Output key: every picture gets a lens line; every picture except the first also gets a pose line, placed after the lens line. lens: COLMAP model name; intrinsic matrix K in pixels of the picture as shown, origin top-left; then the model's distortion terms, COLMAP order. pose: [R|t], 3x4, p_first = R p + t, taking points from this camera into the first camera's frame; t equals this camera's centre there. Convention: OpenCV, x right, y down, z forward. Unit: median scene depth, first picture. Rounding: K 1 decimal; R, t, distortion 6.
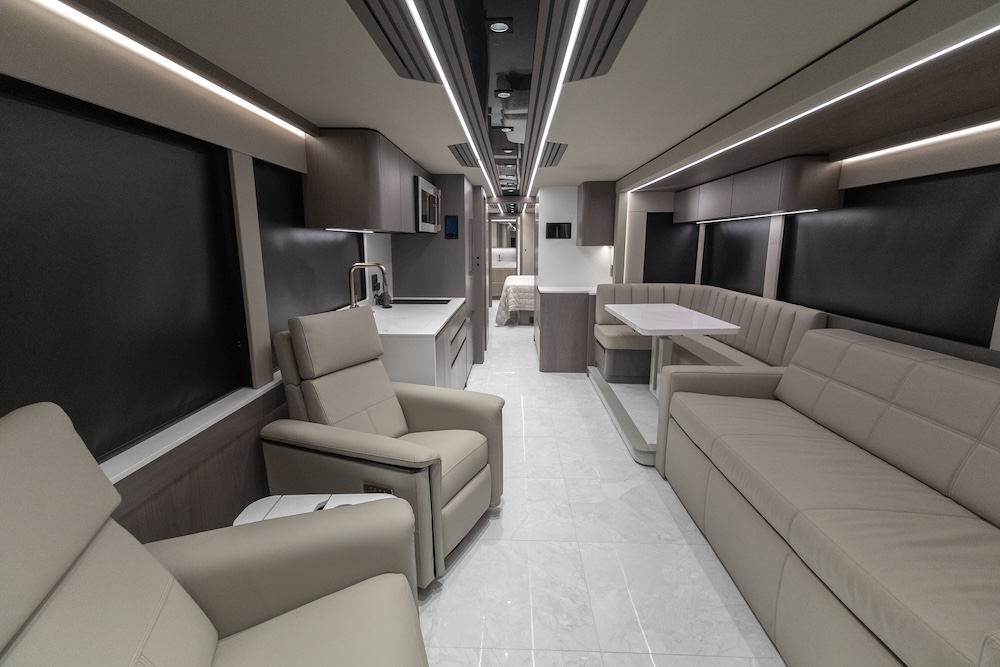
lens RADIAL K [[462.6, 0, 496.0], [0, 462.6, 332.0], [0, 0, 1]] dist [0.023569, 0.000002]
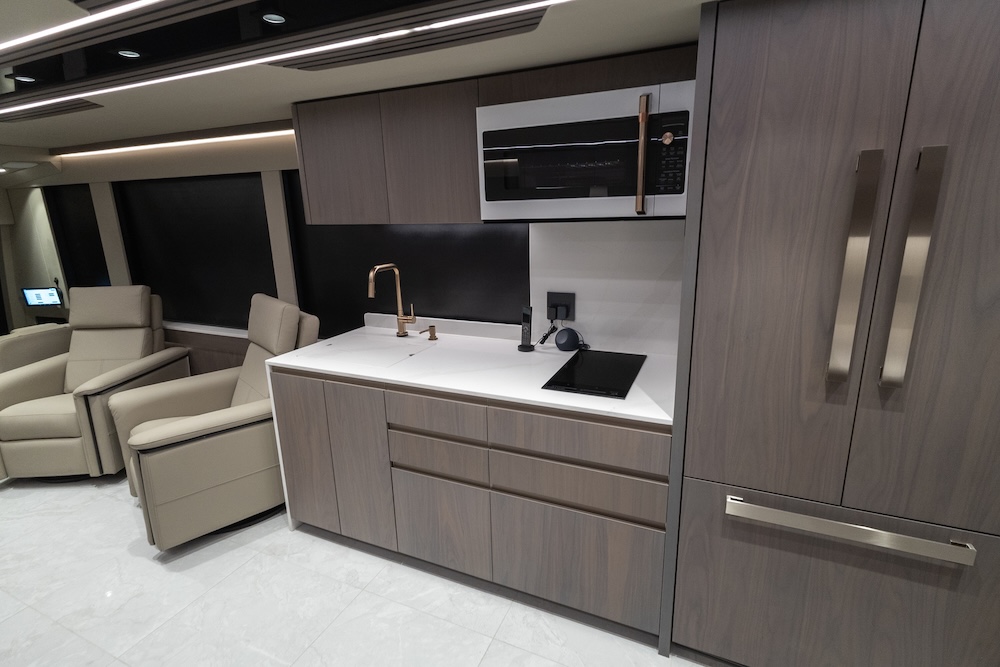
lens RADIAL K [[487.1, 0, 500.0], [0, 487.1, 333.5], [0, 0, 1]] dist [0.016004, -0.006342]
pose [[-0.376798, 0.240061, -0.894648, 0.406623], [-0.153795, 0.936215, 0.315988, -0.329721], [0.913439, 0.256656, -0.315843, 1.474870]]
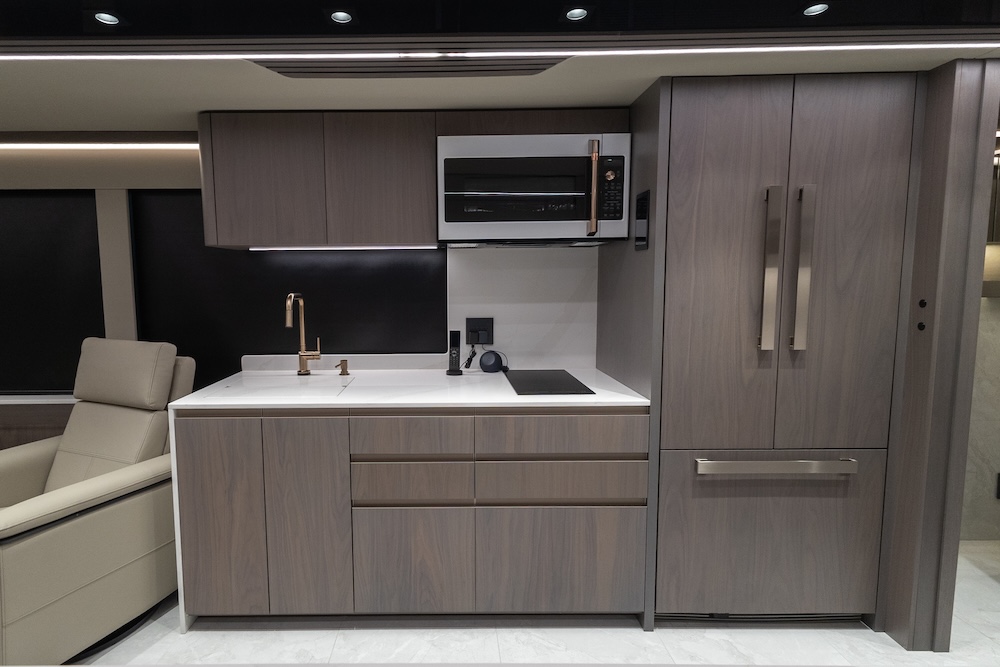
lens RADIAL K [[524.9, 0, 445.5], [0, 524.9, 333.3], [0, 0, 1]] dist [0.008927, -0.000596]
pose [[0.035761, 0.098507, -0.994494, 0.530820], [-0.183884, 0.978788, 0.090339, -0.204081], [0.982297, 0.179640, 0.053116, 1.203112]]
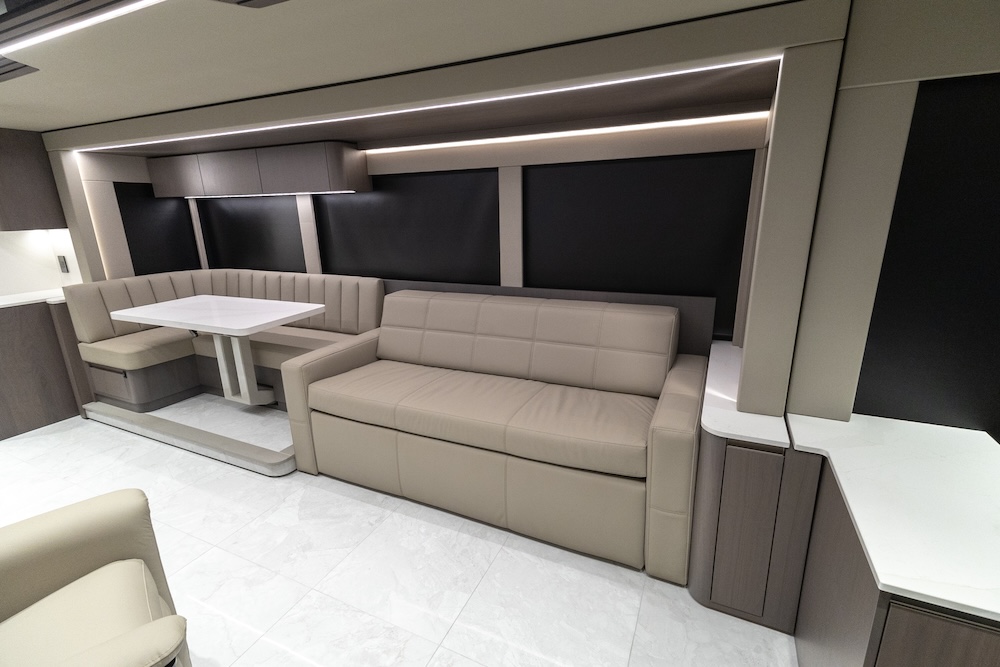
lens RADIAL K [[455.9, 0, 499.1], [0, 455.9, 332.3], [0, 0, 1]] dist [0.023312, -0.006169]
pose [[0.393114, -0.249111, 0.885102, -0.237305], [0.194425, 0.963356, 0.184782, -0.063691], [-0.898700, 0.099445, 0.427141, 0.223686]]
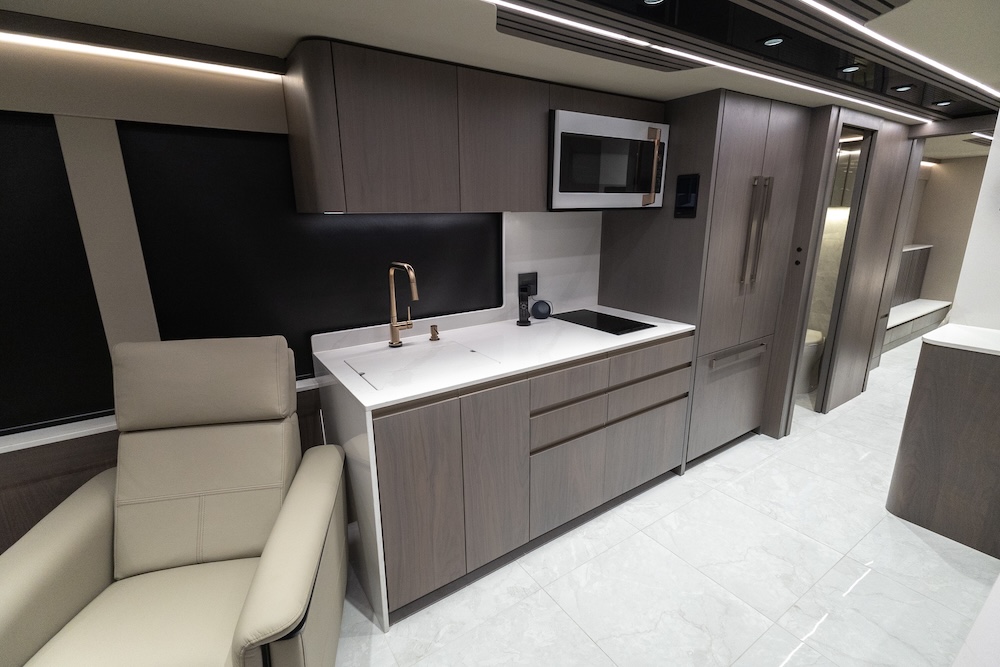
lens RADIAL K [[455.9, 0, 499.1], [0, 455.9, 332.3], [0, 0, 1]] dist [0.023312, -0.006169]
pose [[0.593663, 0.198513, -0.779844, 0.332494], [-0.143328, 0.979684, 0.140273, -0.163953], [0.791847, 0.028499, 0.610054, 0.725979]]
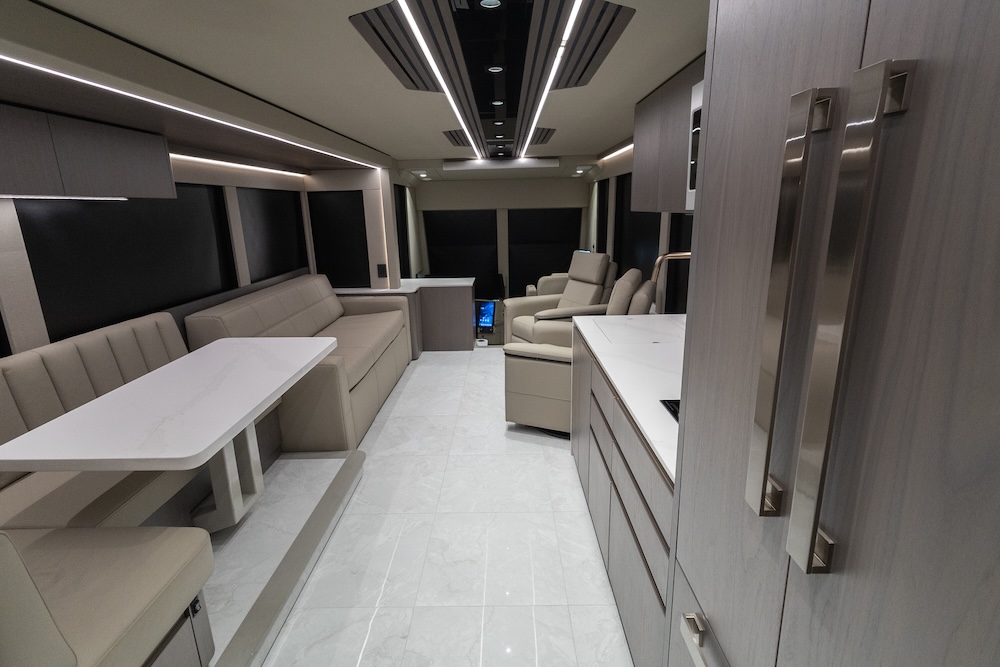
lens RADIAL K [[487.1, 0, 500.0], [0, 487.1, 333.5], [0, 0, 1]] dist [0.016004, -0.006342]
pose [[-0.999218, 0.031043, -0.024487, 0.047685], [0.017416, 0.901574, 0.432274, -0.387900], [0.035496, 0.431509, -0.901410, 1.800665]]
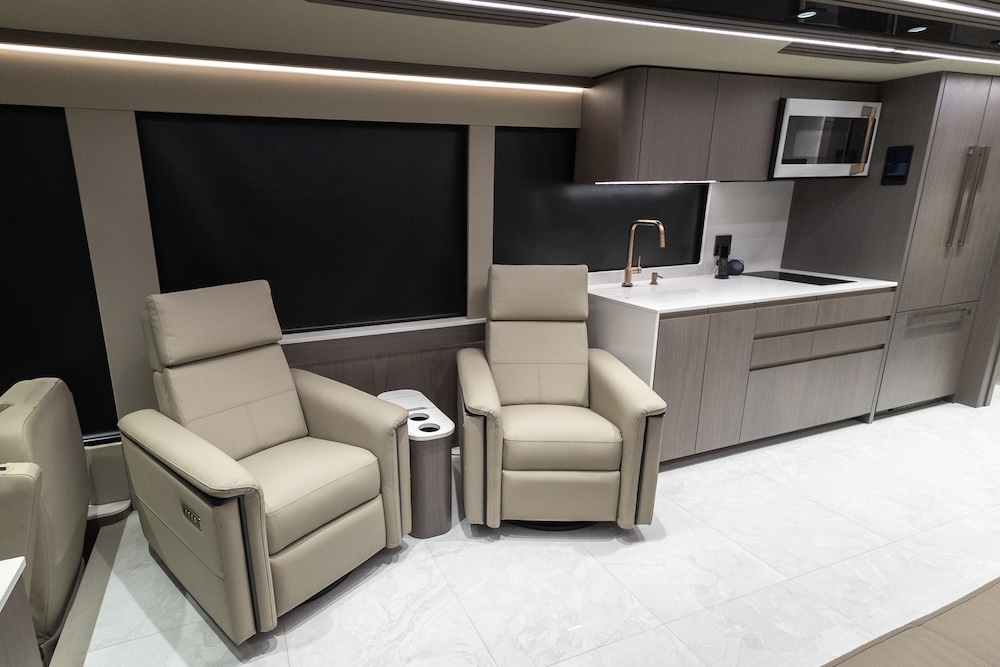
lens RADIAL K [[523.4, 0, 427.8], [0, 523.4, 330.4], [0, 0, 1]] dist [0.031745, -0.010967]
pose [[0.391548, 0.221914, -0.892997, 0.498413], [-0.160453, 0.972081, 0.171213, -0.050156], [0.906060, 0.076246, 0.416223, 0.229533]]
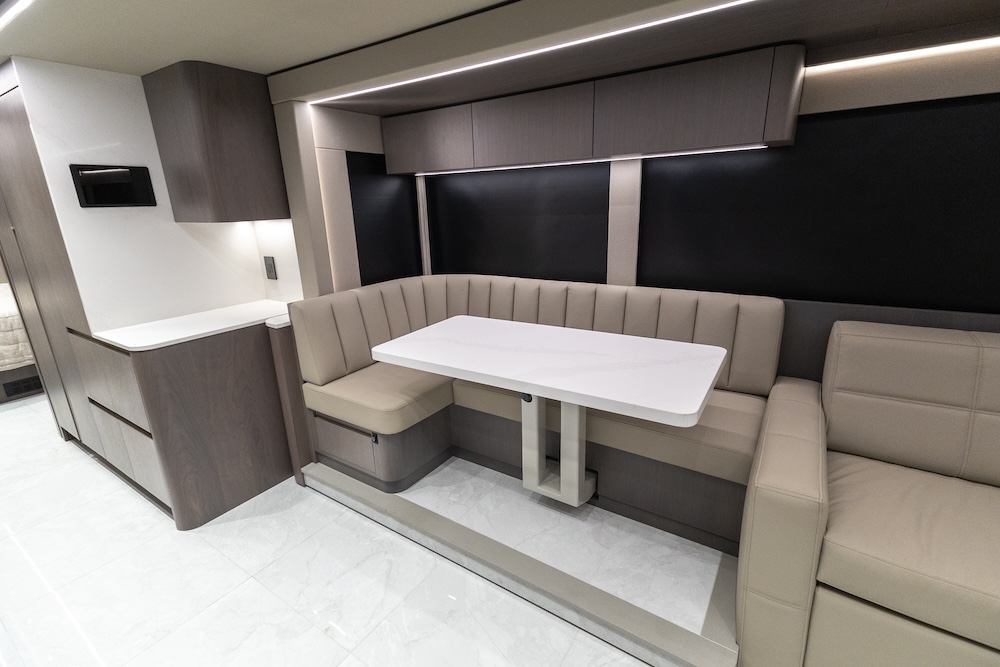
lens RADIAL K [[455.9, 0, 499.1], [0, 455.9, 332.3], [0, 0, 1]] dist [0.023312, -0.006169]
pose [[0.521028, -0.249838, 0.816156, -0.088748], [0.192589, 0.965955, 0.172747, -0.182334], [-0.831528, 0.067176, 0.551405, 0.912958]]
